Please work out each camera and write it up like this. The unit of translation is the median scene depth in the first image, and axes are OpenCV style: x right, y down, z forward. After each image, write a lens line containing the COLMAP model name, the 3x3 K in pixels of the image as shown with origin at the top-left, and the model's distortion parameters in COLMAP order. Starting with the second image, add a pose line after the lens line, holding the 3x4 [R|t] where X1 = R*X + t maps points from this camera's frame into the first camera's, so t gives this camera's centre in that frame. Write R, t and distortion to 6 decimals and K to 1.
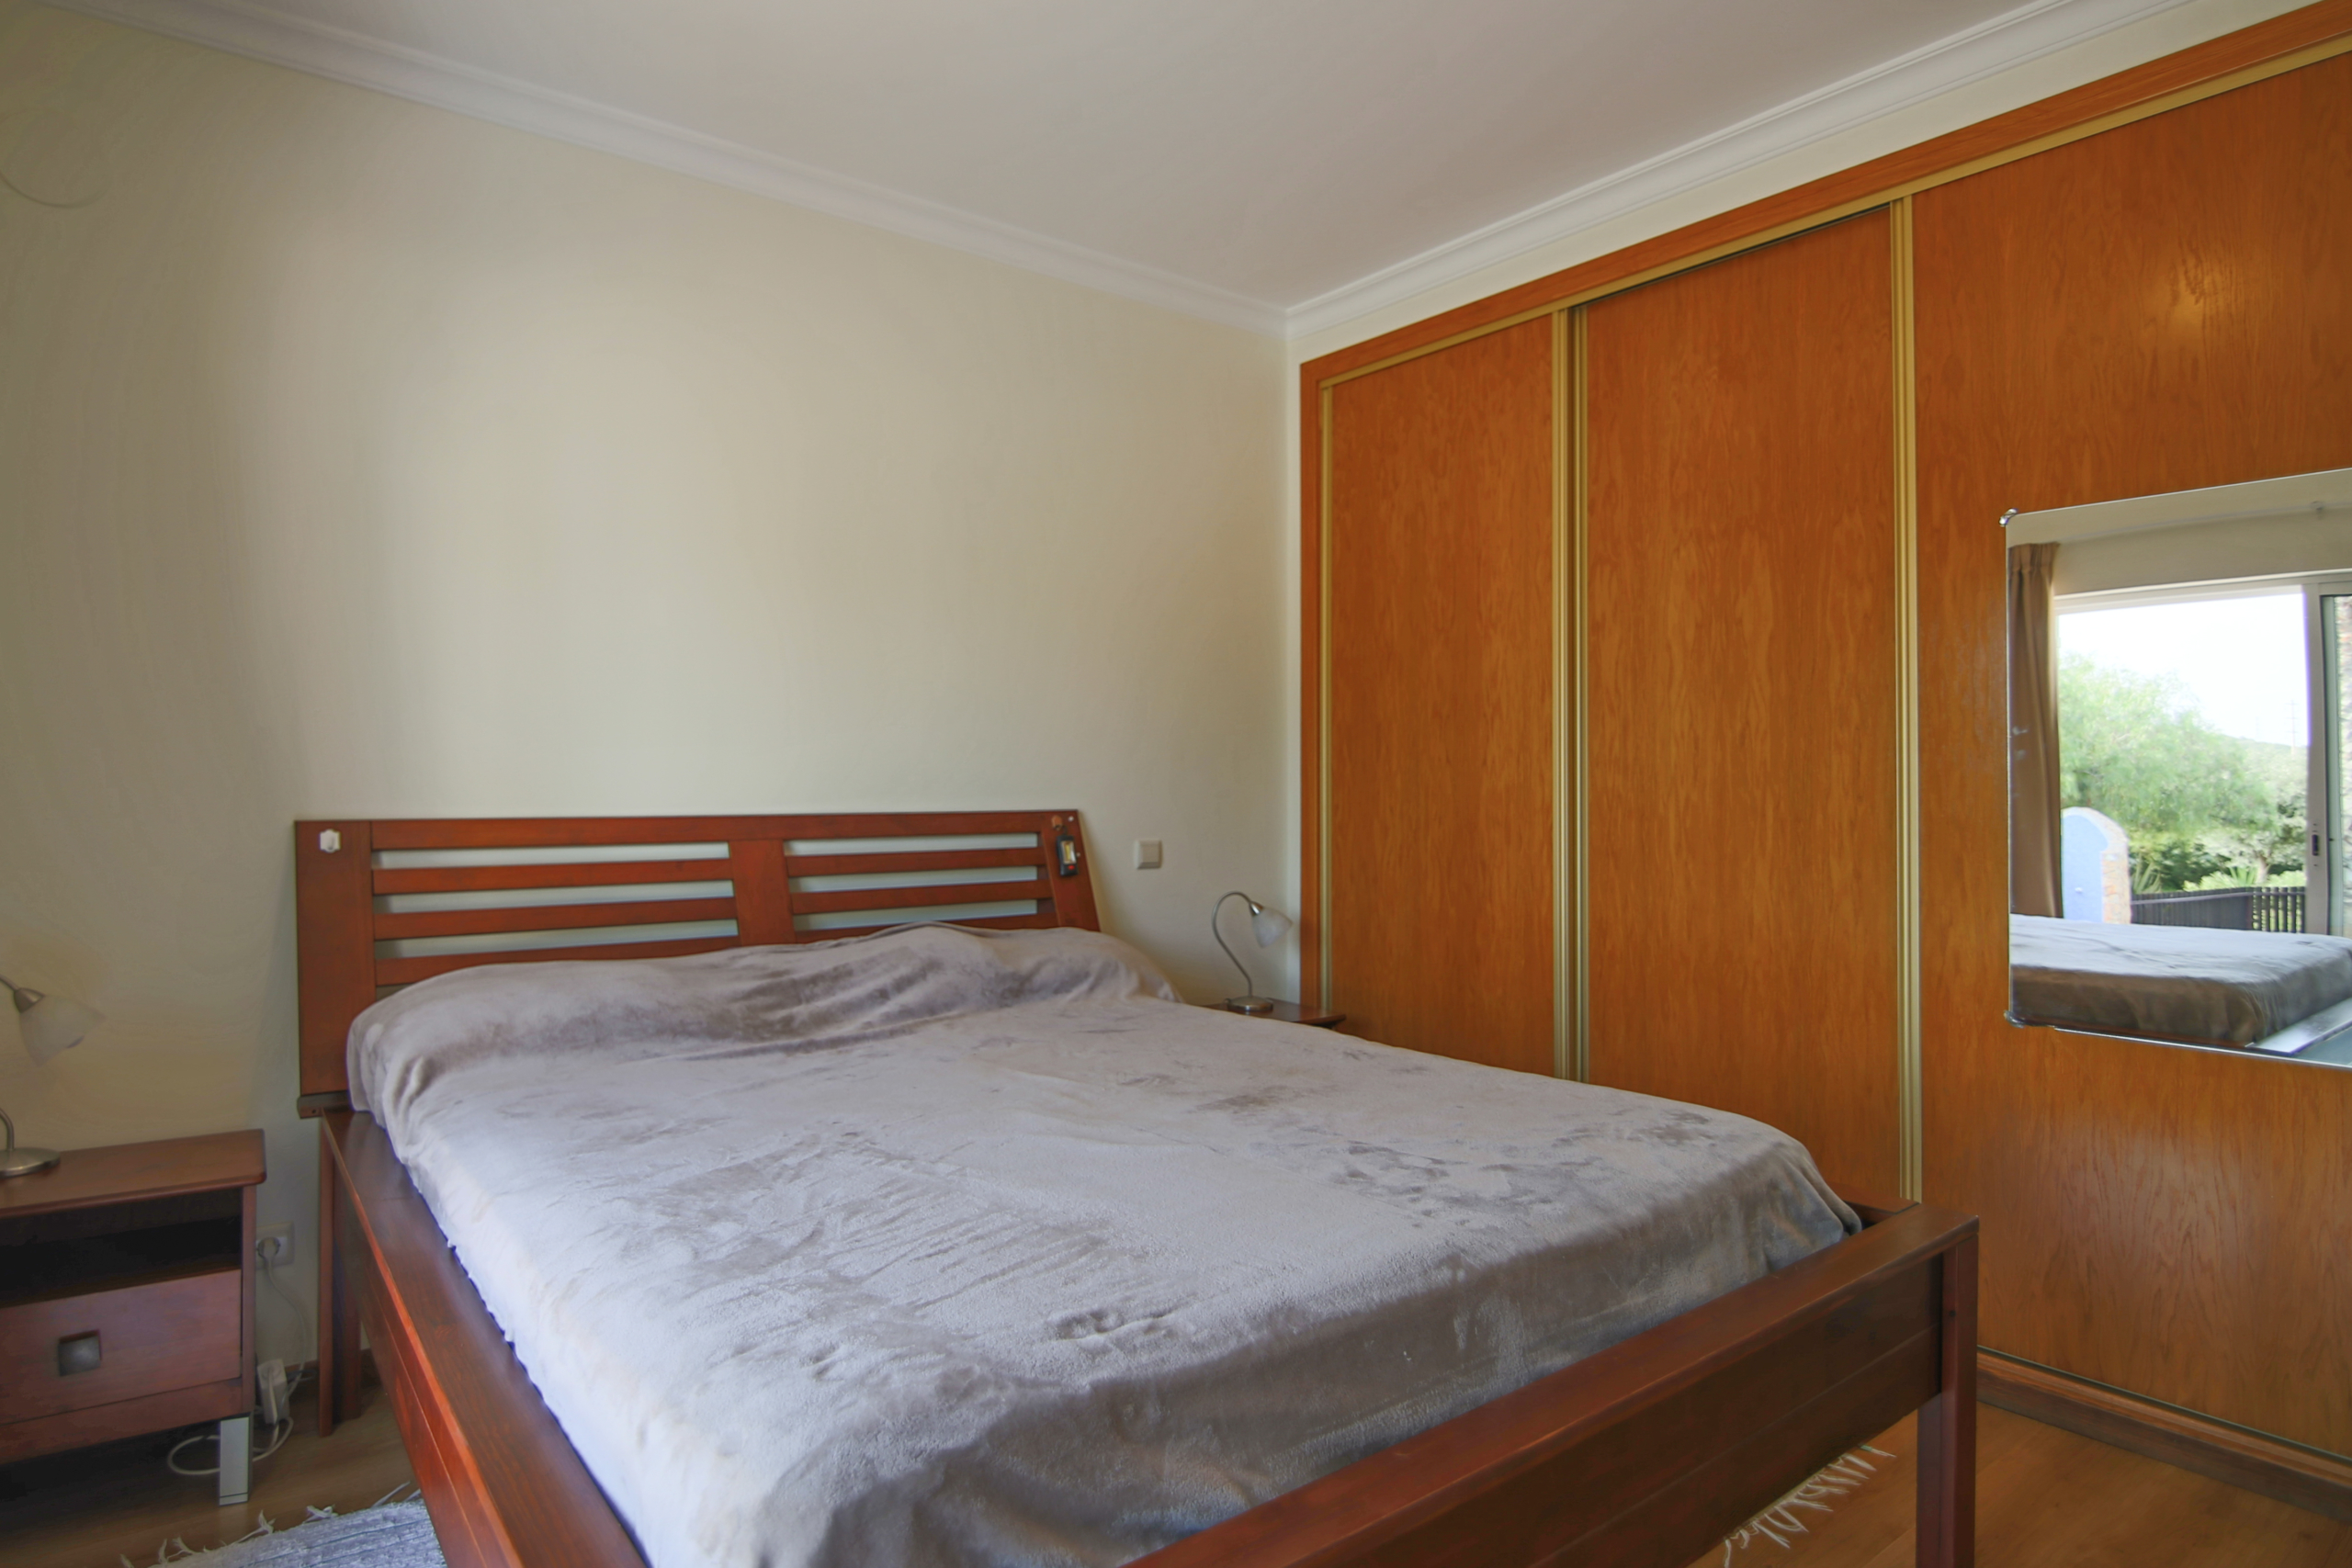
lens RADIAL K [[1232.5, 0, 1209.3], [0, 1232.5, 782.7], [0, 0, 1]] dist [-0.021495, -0.000159]
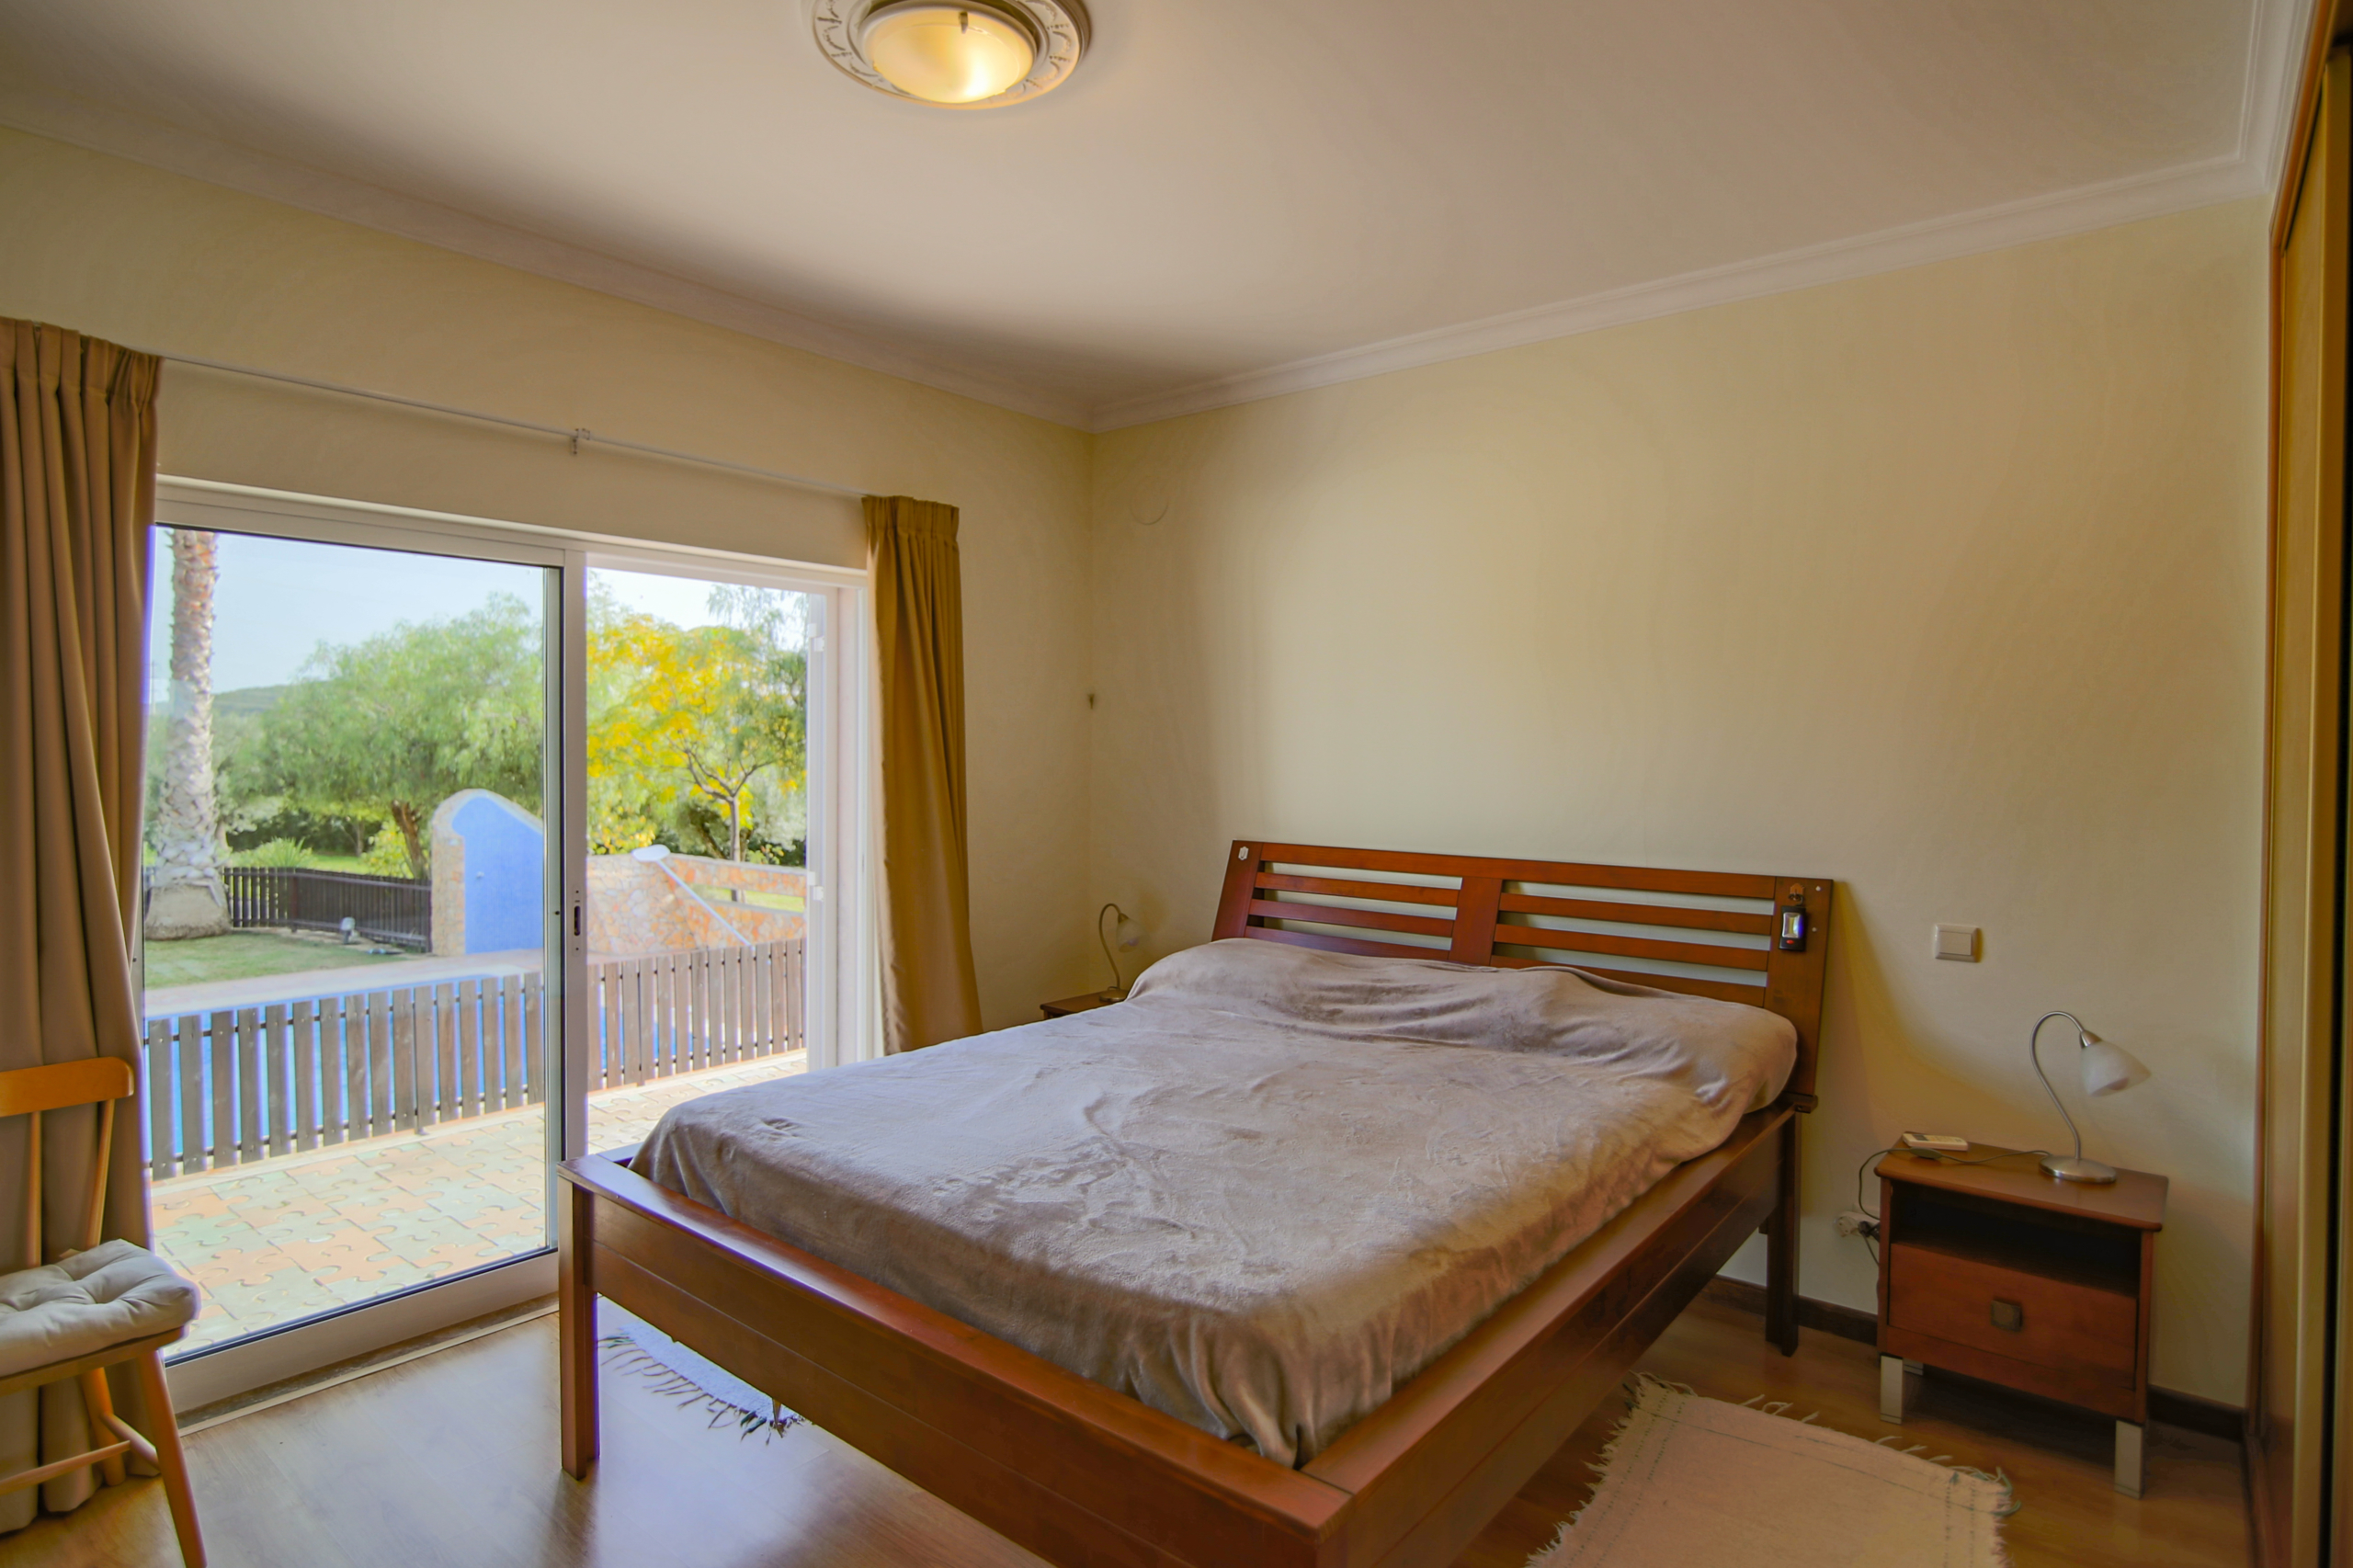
lens RADIAL K [[1233.1, 0, 1209.8], [0, 1233.1, 782.7], [0, 0, 1]] dist [-0.021495, -0.000159]
pose [[0.258004, 0.029870, -0.965682, 0.787538], [-0.012640, 0.999541, 0.027540, -0.083014], [0.966061, 0.005101, 0.258263, 0.423206]]
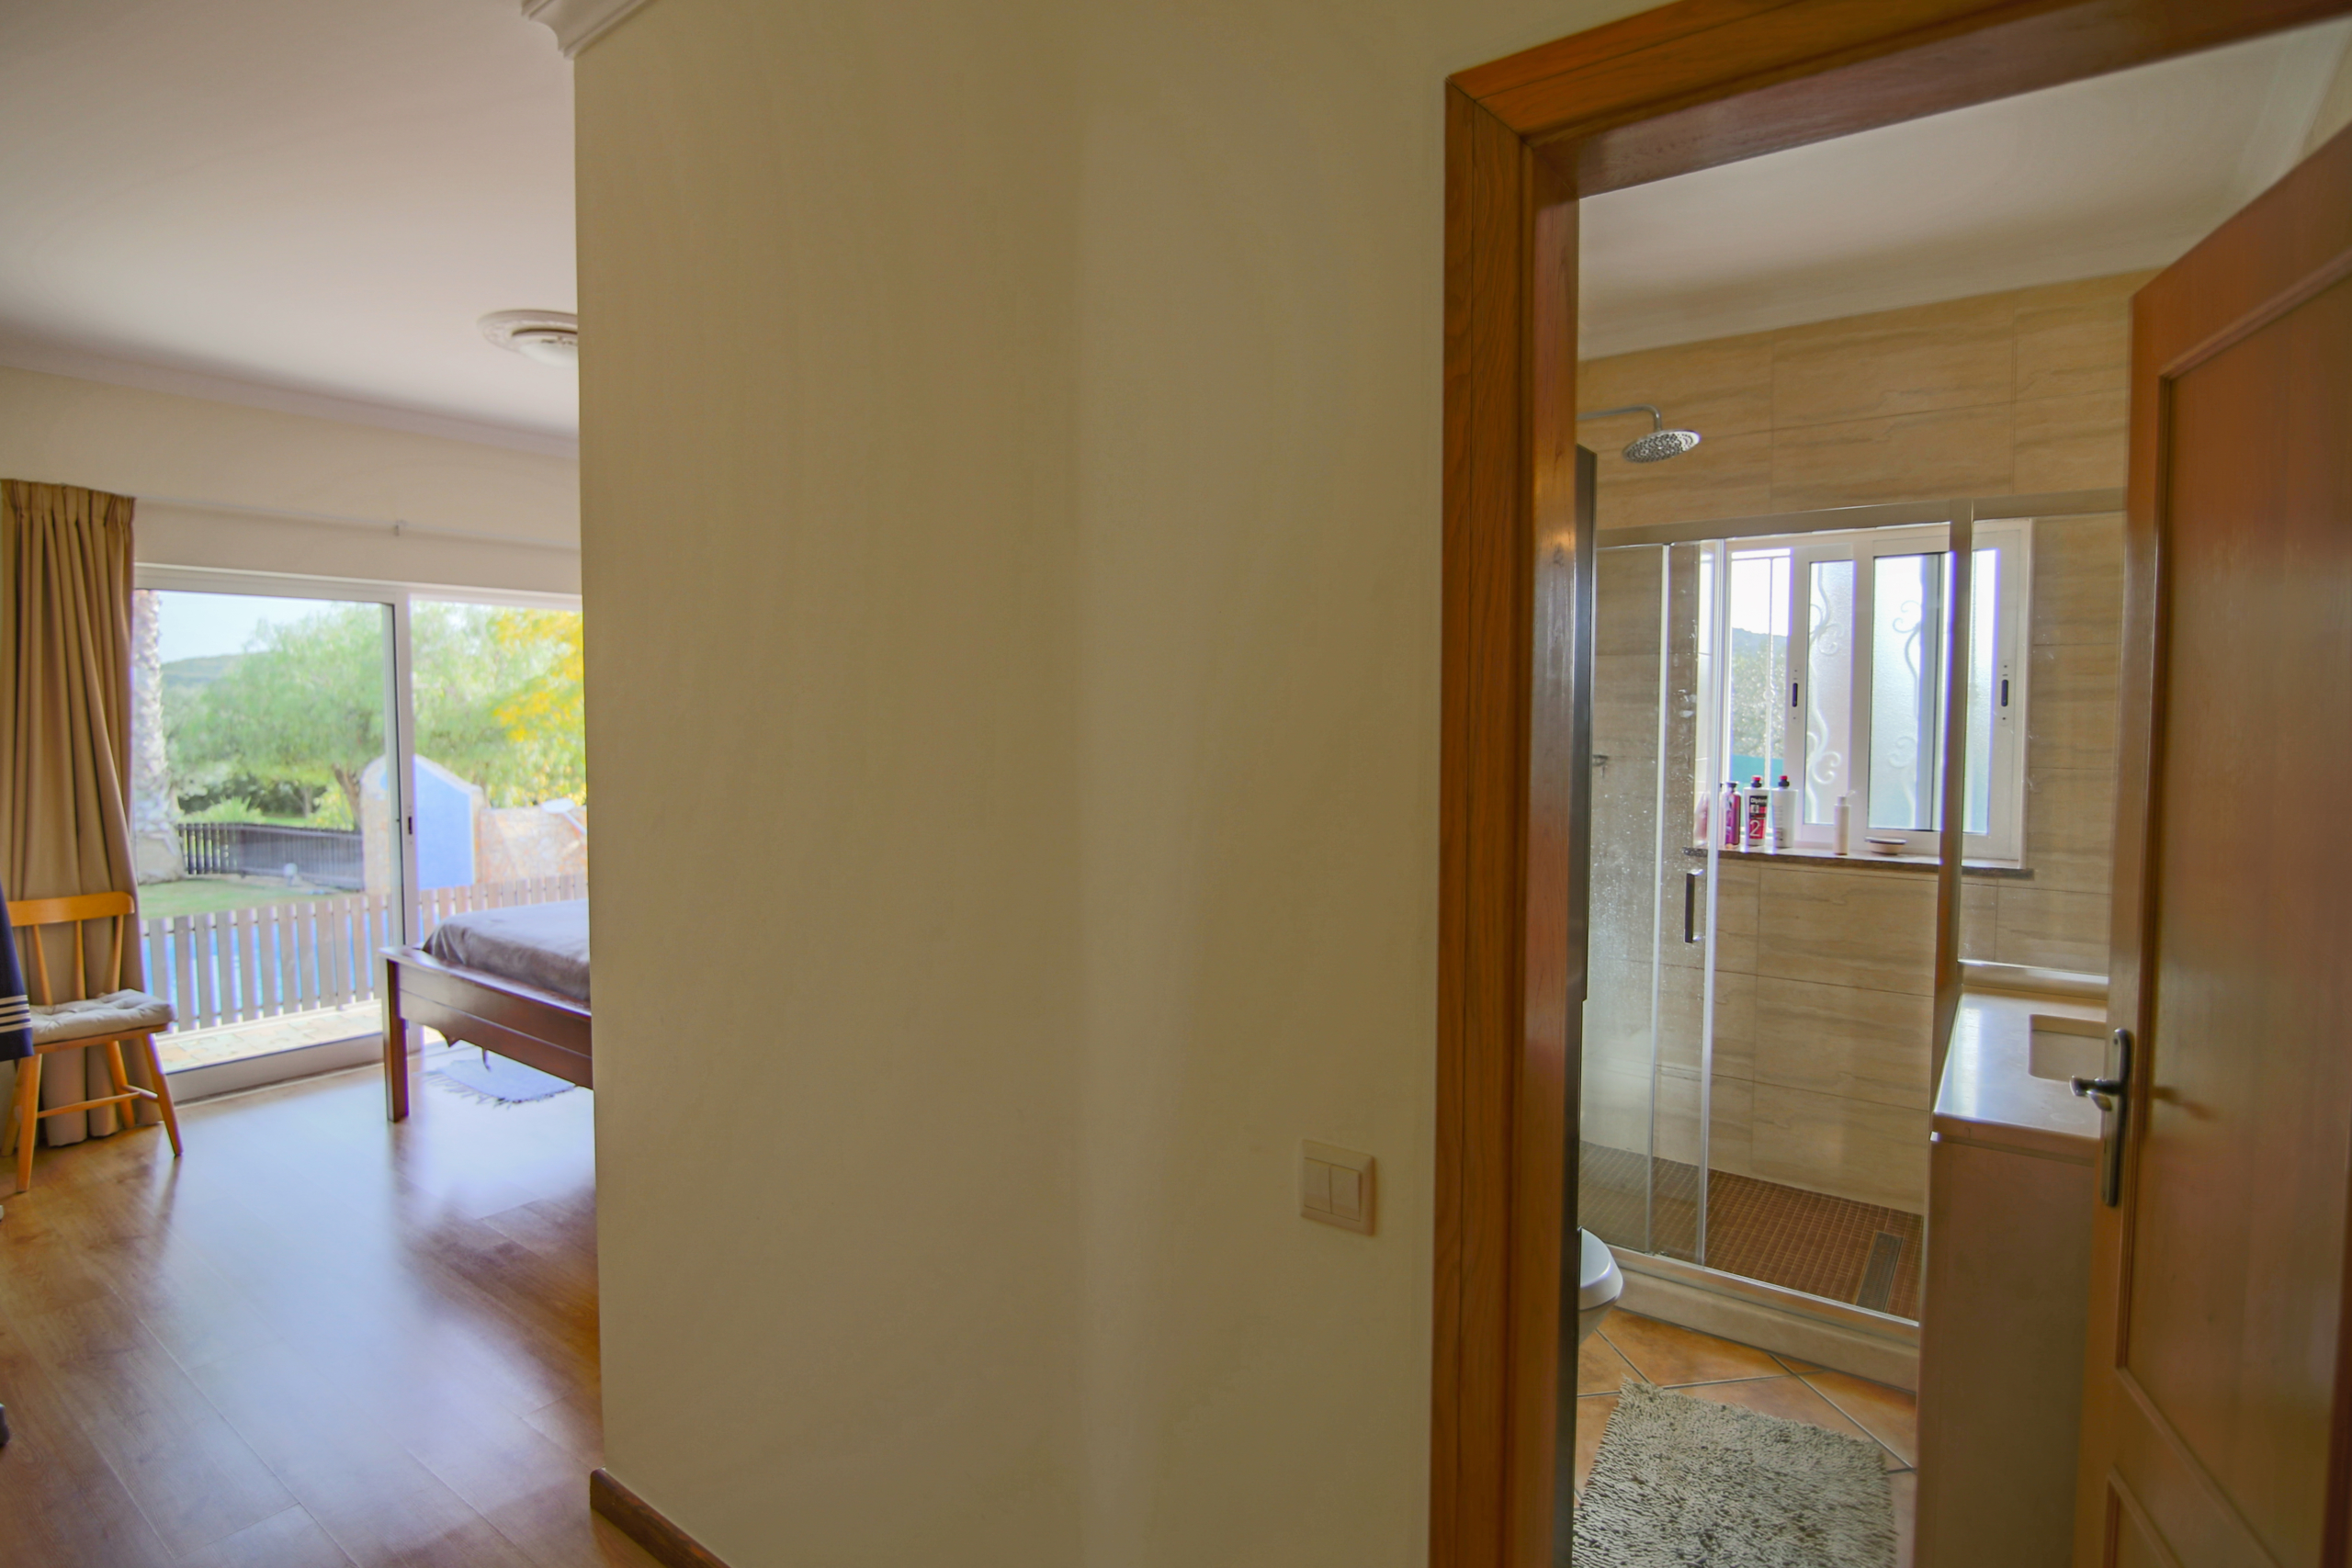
lens RADIAL K [[1142.8, 0, 1176.0], [0, 1142.8, 784.0], [0, 0, 1]] dist [-0.019736, 0.000009]
pose [[0.302765, 0.061795, -0.951060, 1.450369], [-0.007268, 0.998016, 0.062532, -0.090635], [0.953037, -0.012020, 0.302614, 0.712110]]
